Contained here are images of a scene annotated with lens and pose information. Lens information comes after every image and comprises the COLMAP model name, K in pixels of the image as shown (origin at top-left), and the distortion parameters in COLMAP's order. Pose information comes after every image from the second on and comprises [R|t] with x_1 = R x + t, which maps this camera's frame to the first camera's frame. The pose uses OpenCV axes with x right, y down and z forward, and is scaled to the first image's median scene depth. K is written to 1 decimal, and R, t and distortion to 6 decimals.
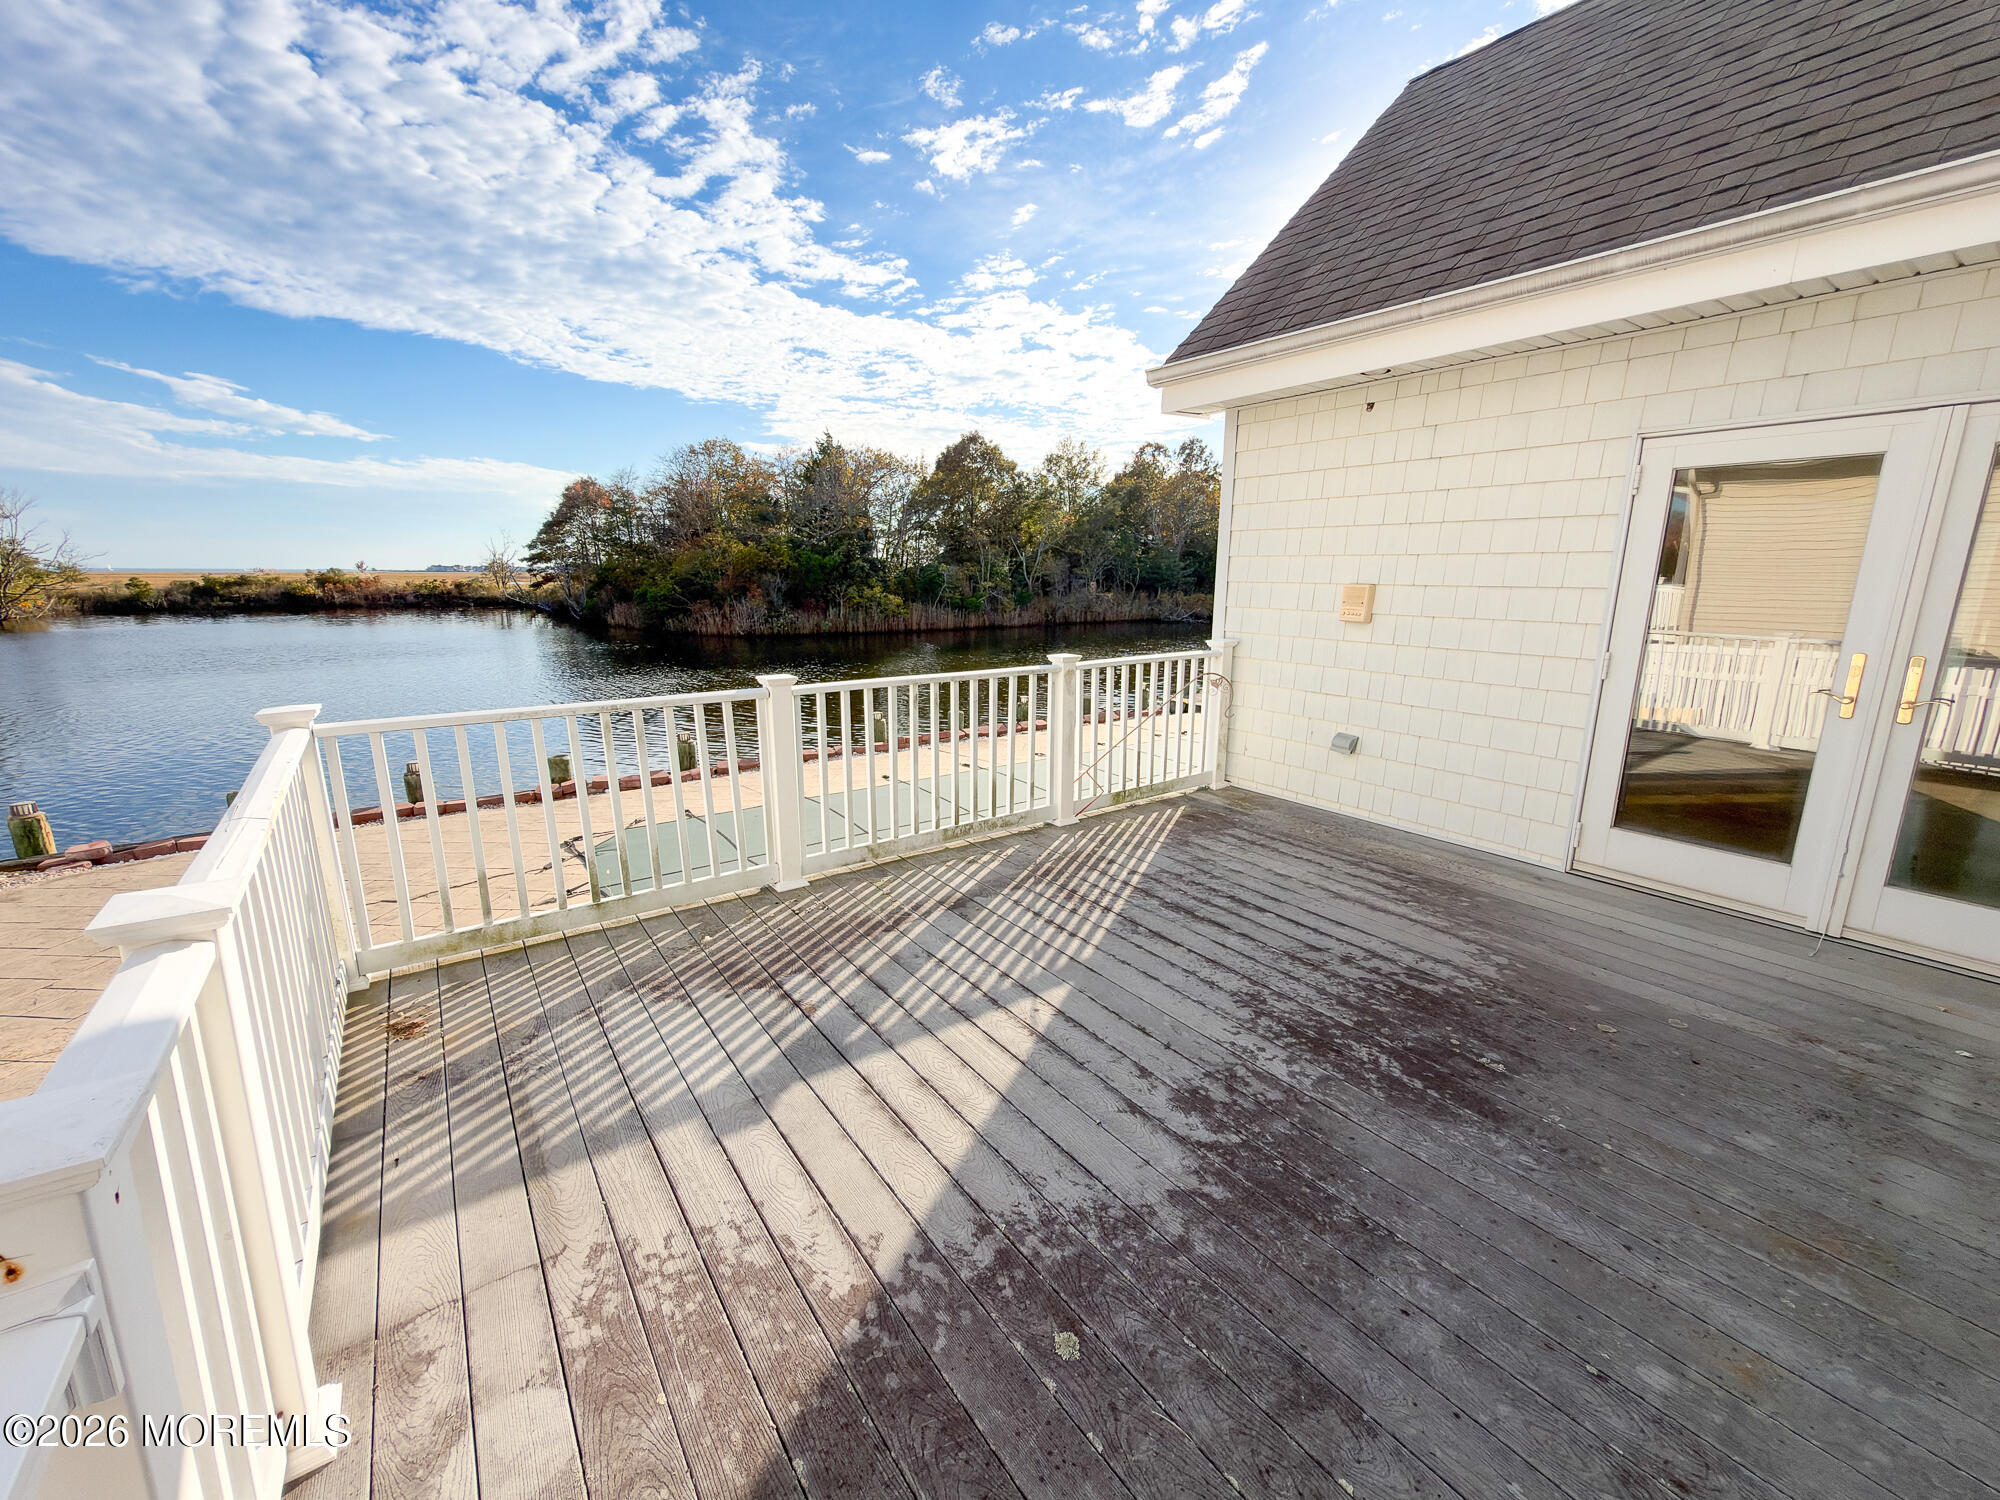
lens RADIAL K [[830.3, 0, 1000.0], [0, 830.3, 750.0], [0, 0, 1]] dist [-0.000321, 0.000232]
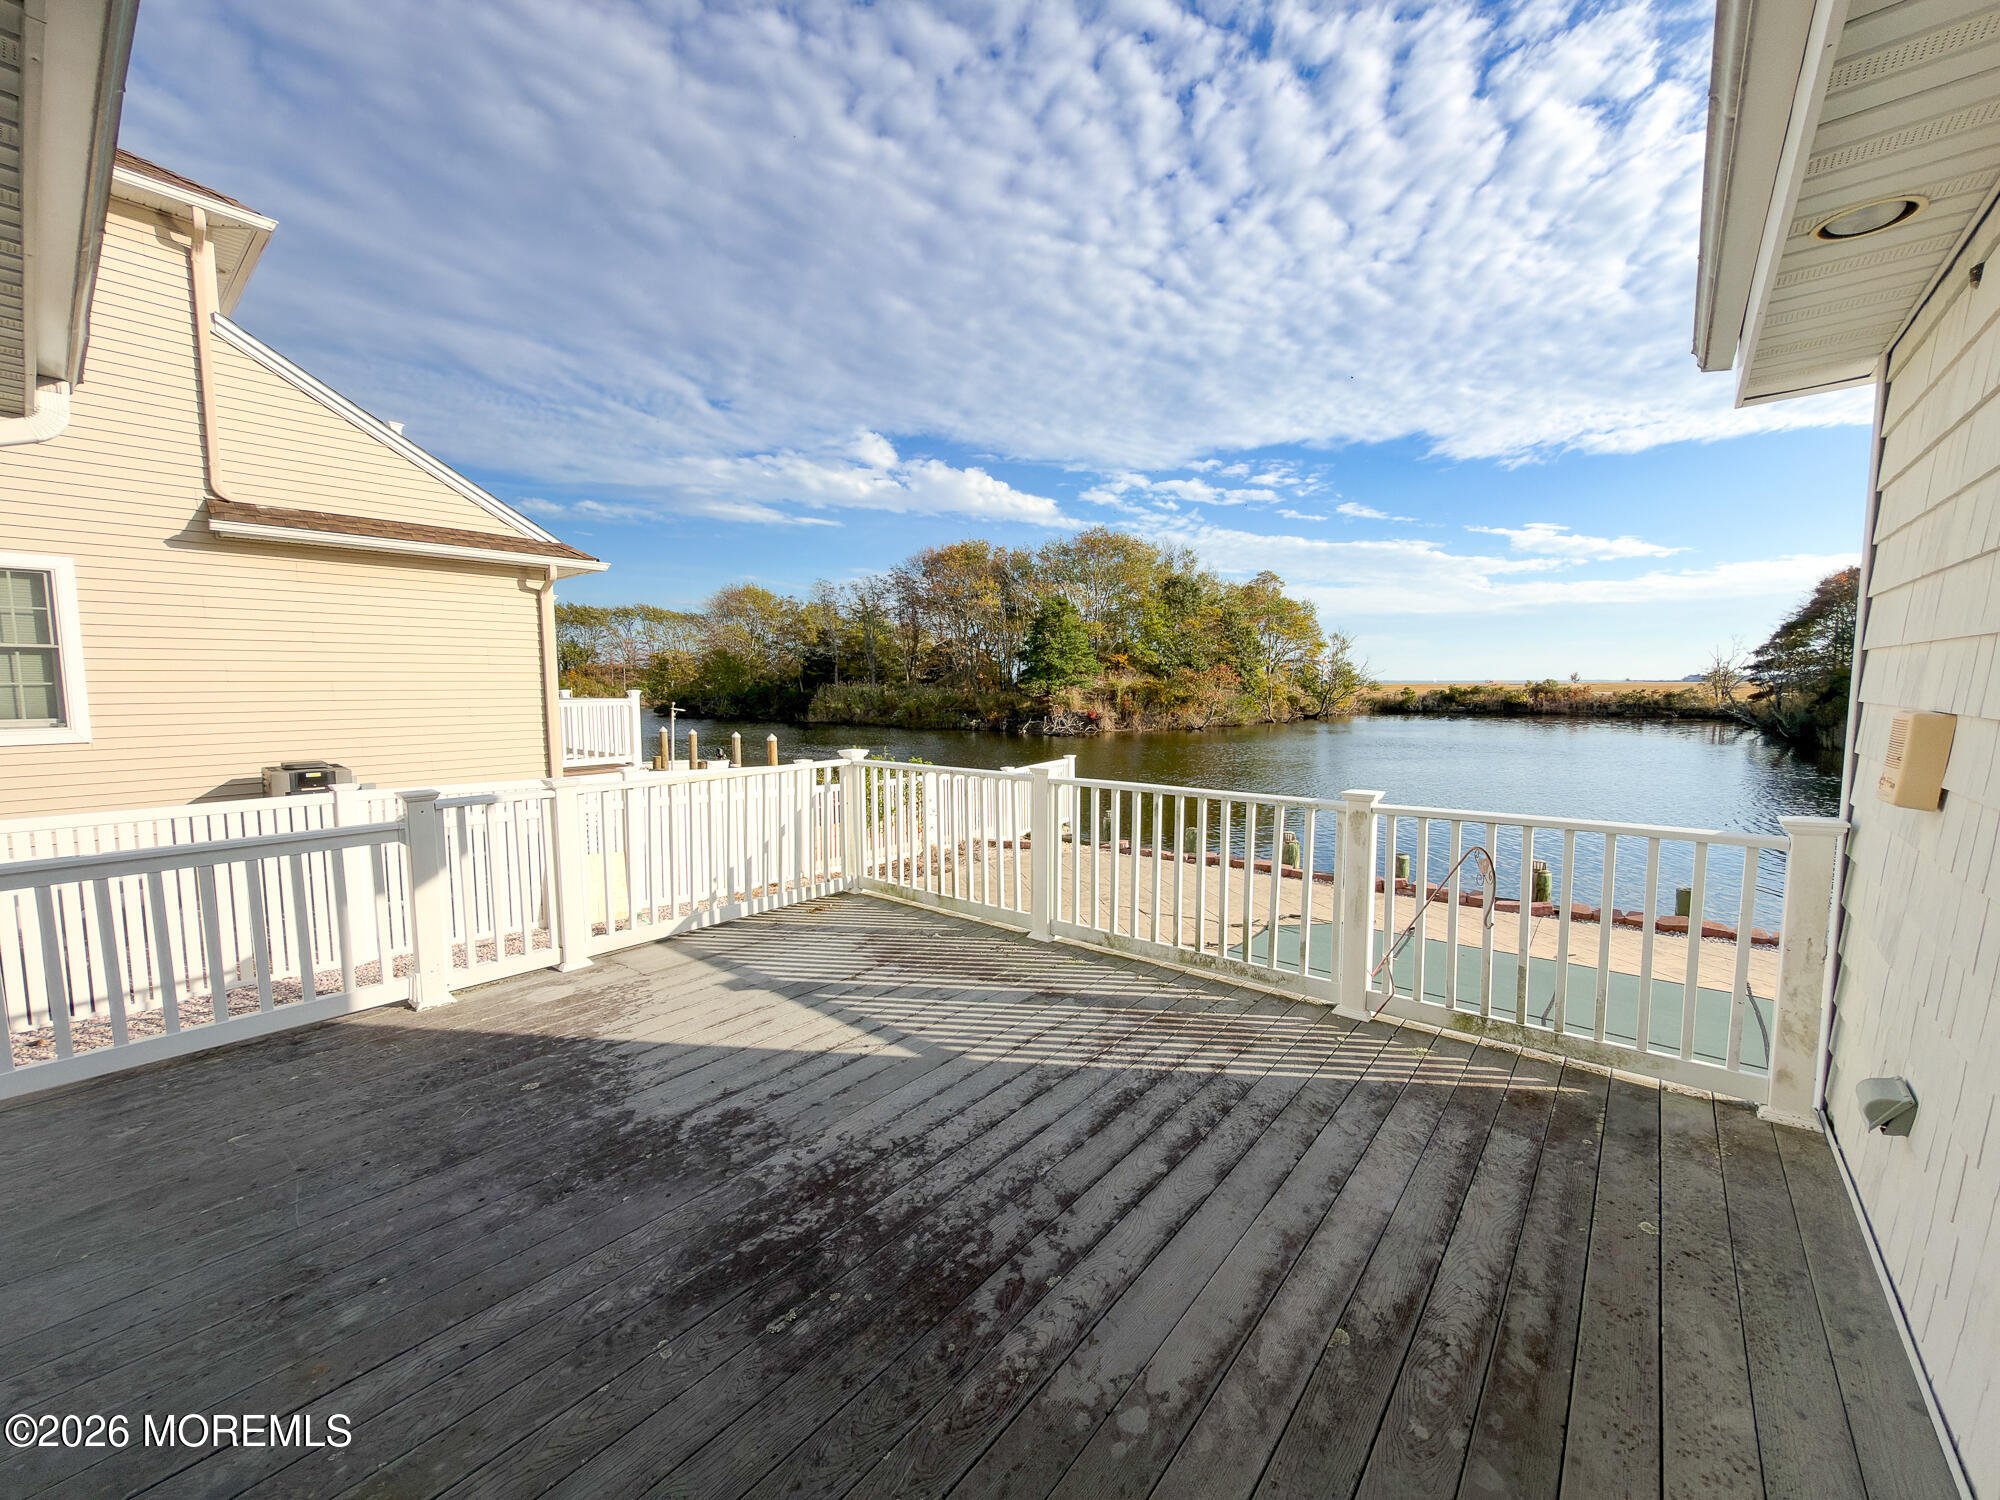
lens RADIAL K [[801.3, 0, 1002.8], [0, 801.3, 722.3], [0, 0, 1]] dist [-0.000265, -0.000307]
pose [[0.234588, 0.041371, -0.971214, 0.918060], [-0.196278, 0.980532, -0.005642, -0.139057], [0.952073, 0.191951, 0.238141, 0.623921]]
